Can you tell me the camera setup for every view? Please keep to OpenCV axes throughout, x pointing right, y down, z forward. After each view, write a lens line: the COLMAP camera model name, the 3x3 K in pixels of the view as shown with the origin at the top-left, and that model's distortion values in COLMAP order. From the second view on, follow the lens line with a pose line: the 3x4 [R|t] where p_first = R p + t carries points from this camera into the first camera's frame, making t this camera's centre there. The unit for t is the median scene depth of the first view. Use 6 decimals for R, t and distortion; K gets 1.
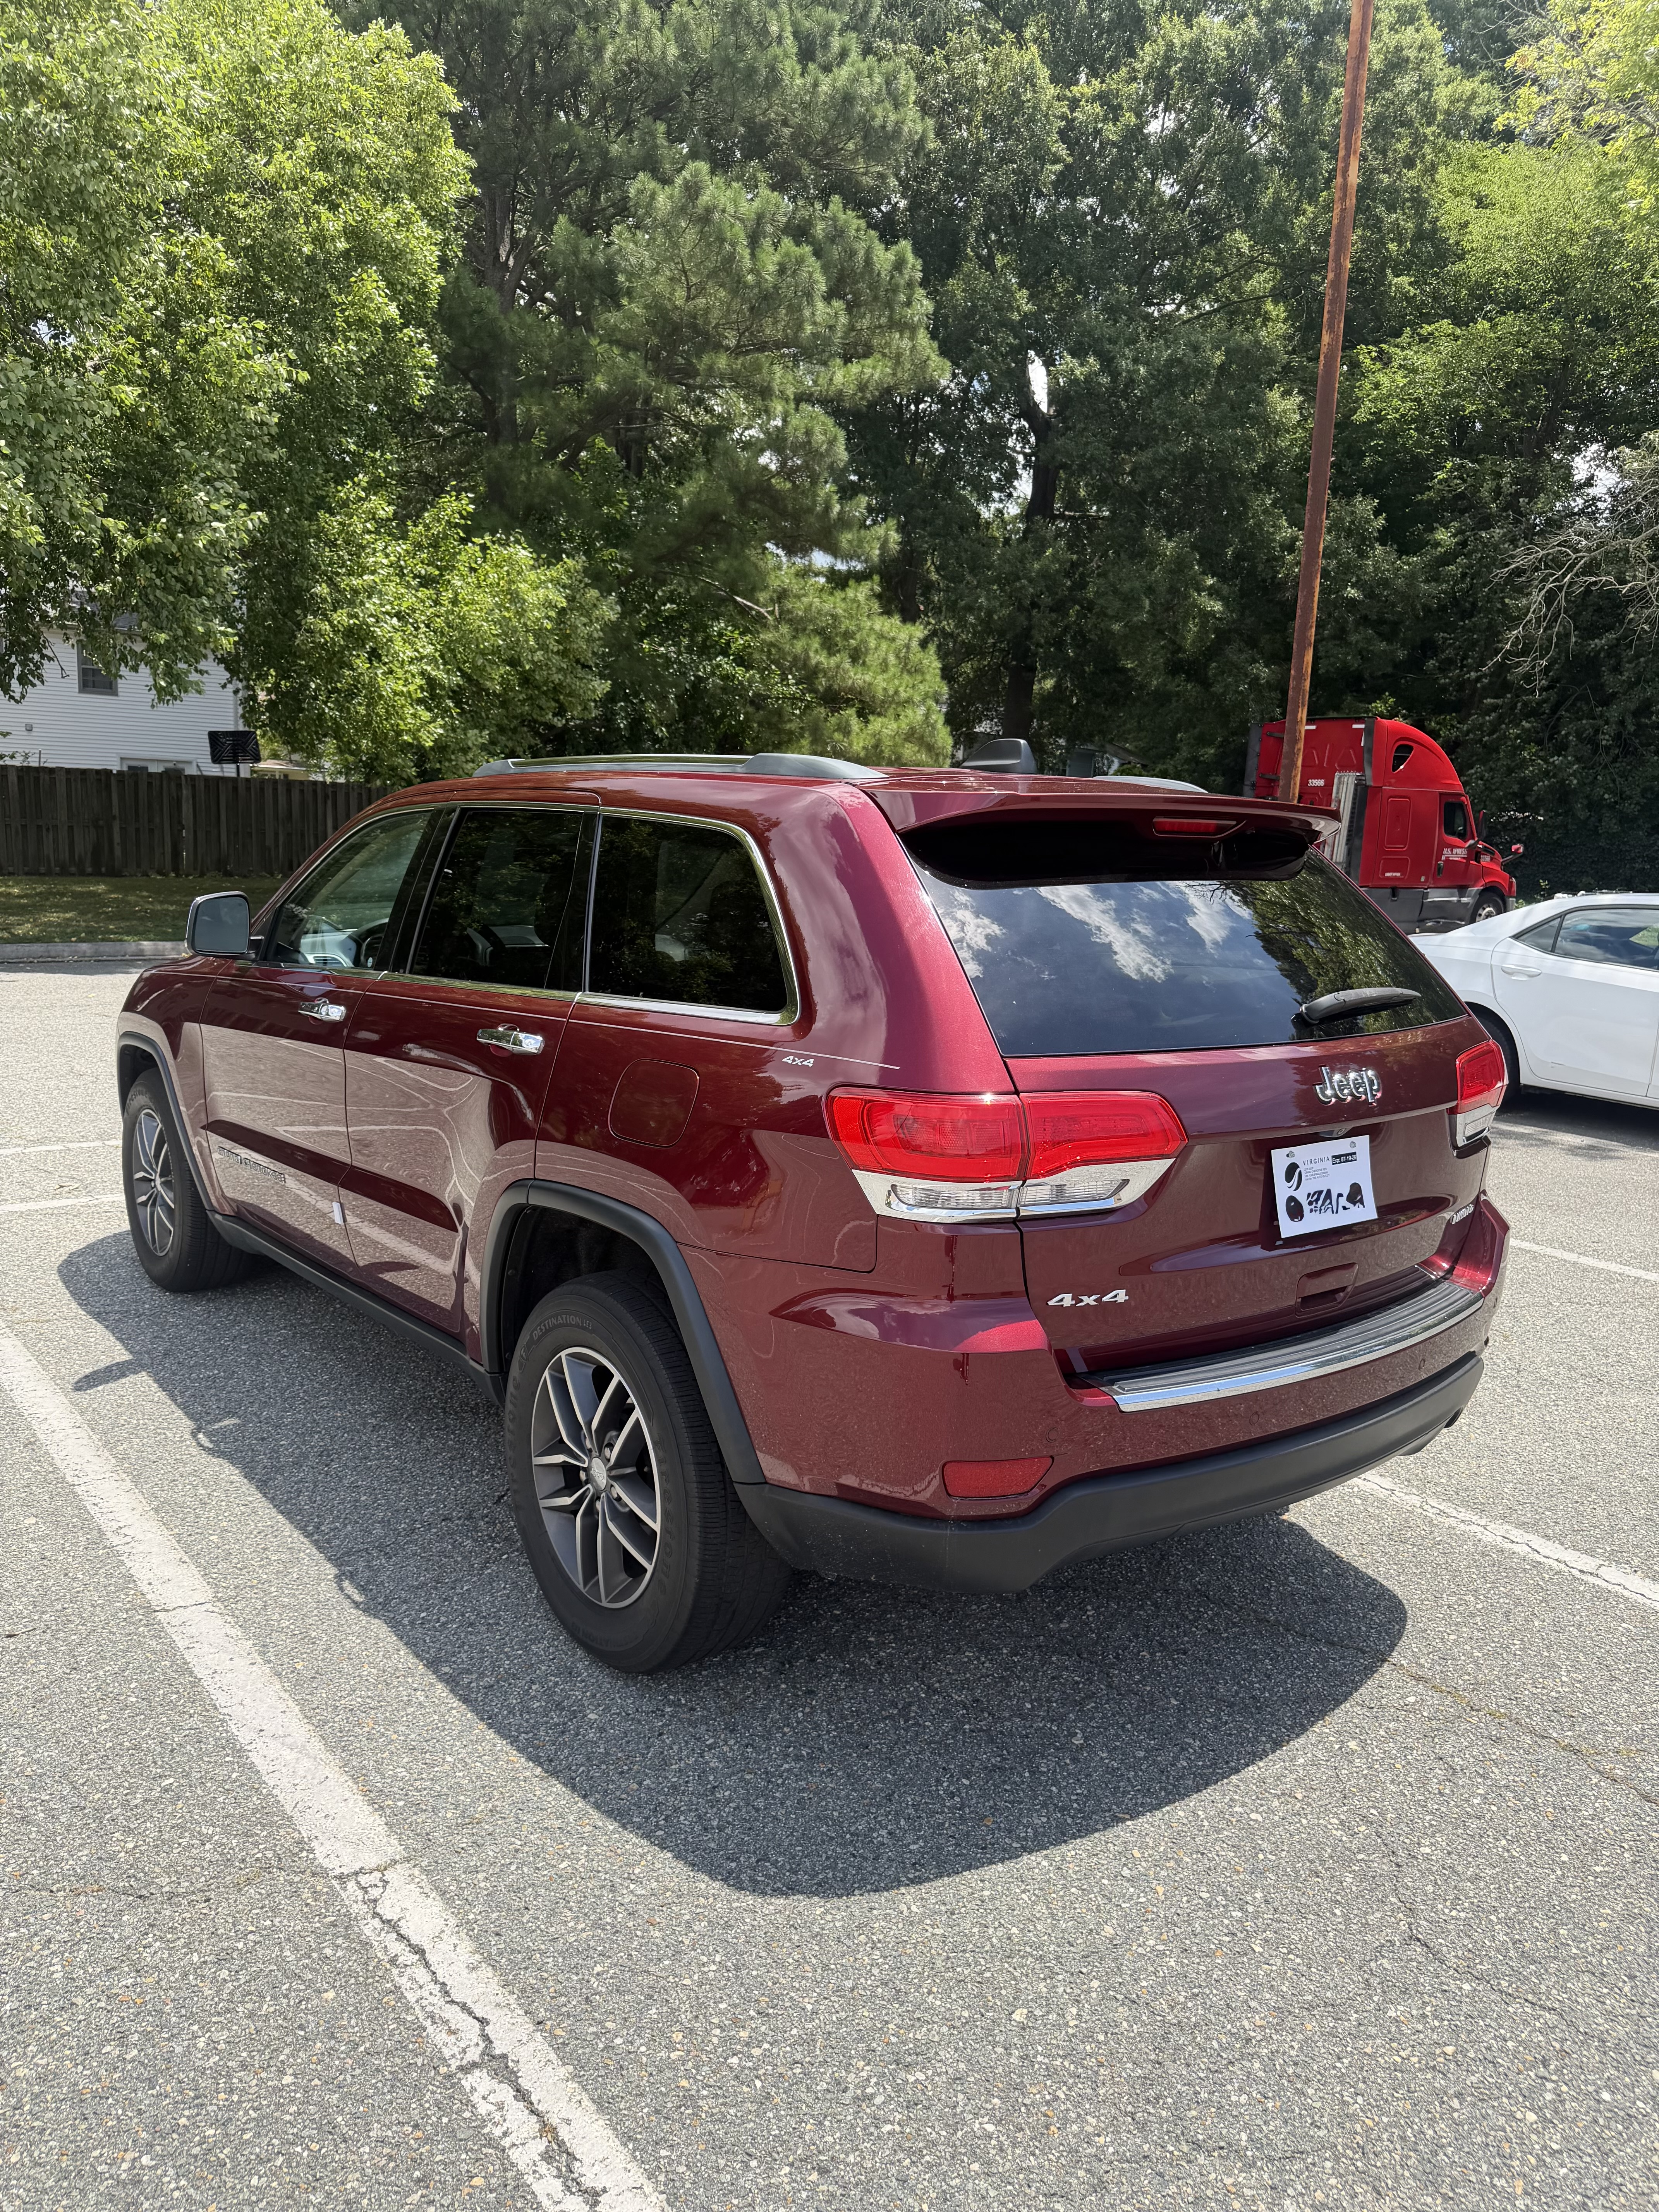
lens RADIAL K [[1562.5, 0, 829.5], [0, 1562.5, 1106.0], [0, 0, 1]] dist [0.005760, -0.010316]
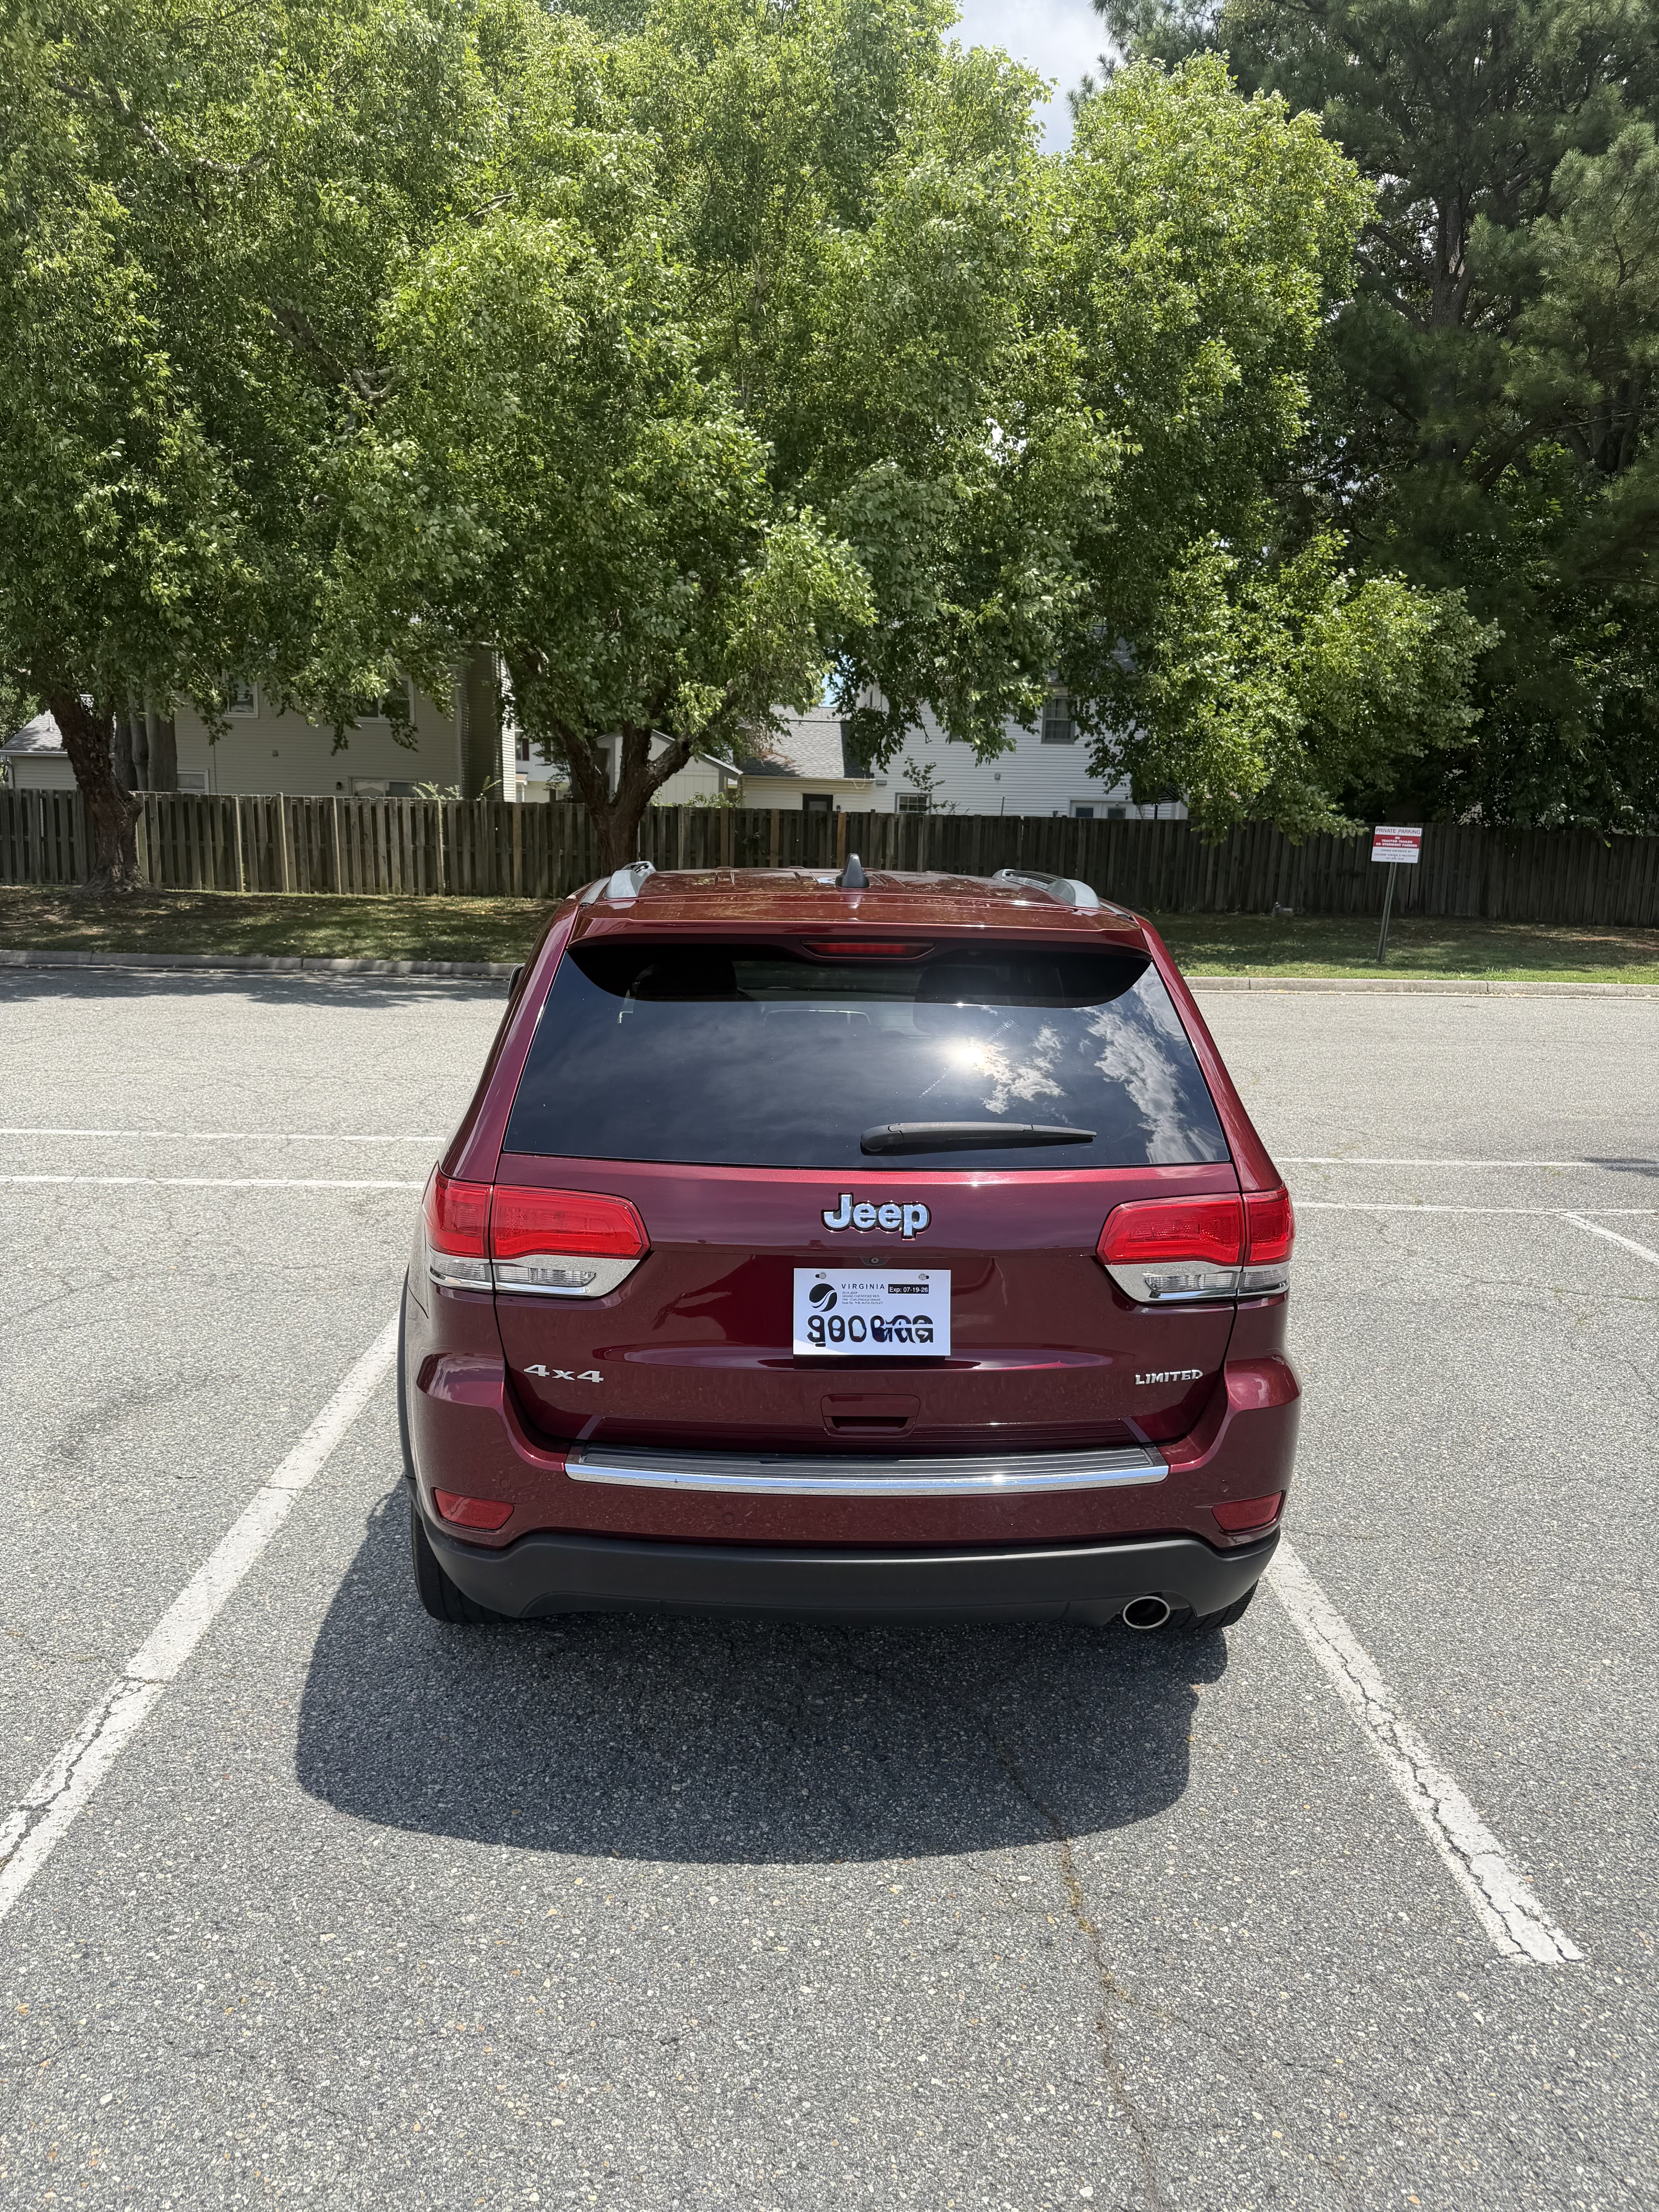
lens RADIAL K [[1562.5, 0, 829.5], [0, 1562.5, 1106.0], [0, 0, 1]] dist [0.005760, -0.010316]
pose [[0.808749, 0.083711, -0.582167, 0.131128], [-0.092482, 0.995606, 0.014684, -0.014037], [0.580838, 0.041965, 0.812937, 0.025435]]
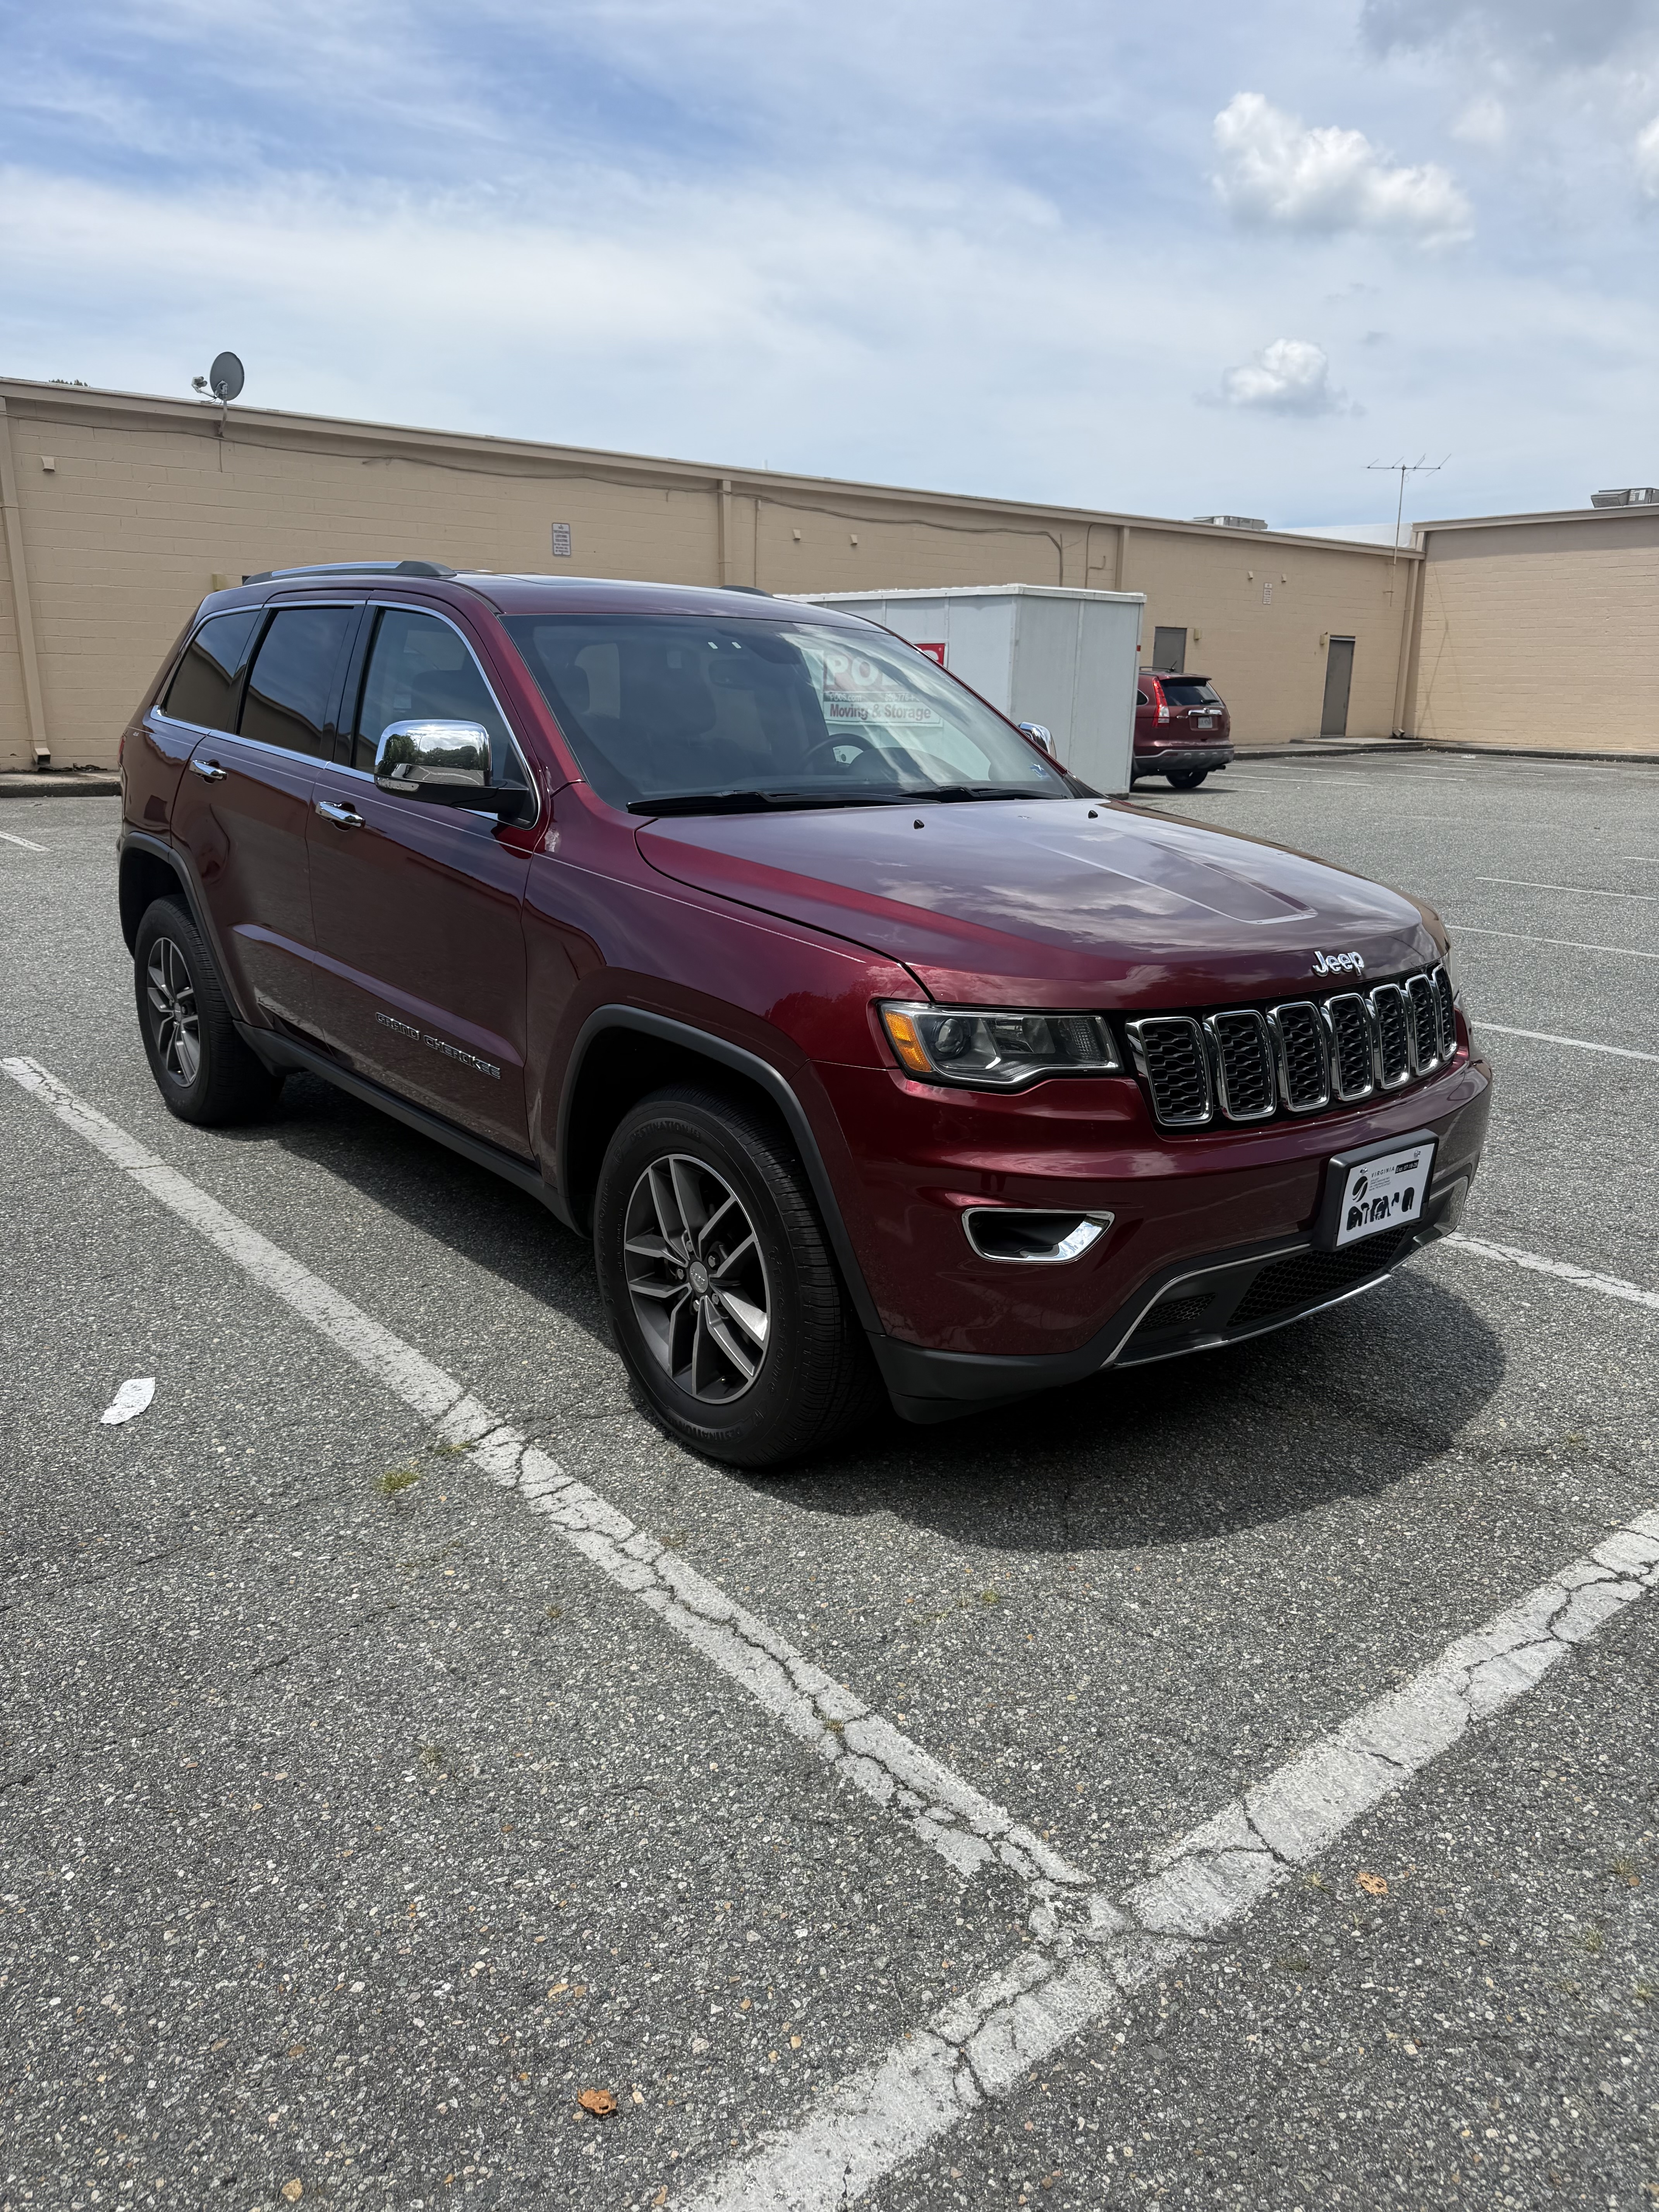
lens RADIAL K [[1538.3, 0, 829.5], [0, 1538.3, 1106.0], [0, 0, 1]] dist [0.035867, -0.001821]
pose [[-0.998341, -0.043129, -0.038138, -0.059506], [-0.055338, 0.901614, 0.428988, -0.084839], [0.015884, 0.430387, -0.902505, 0.502171]]
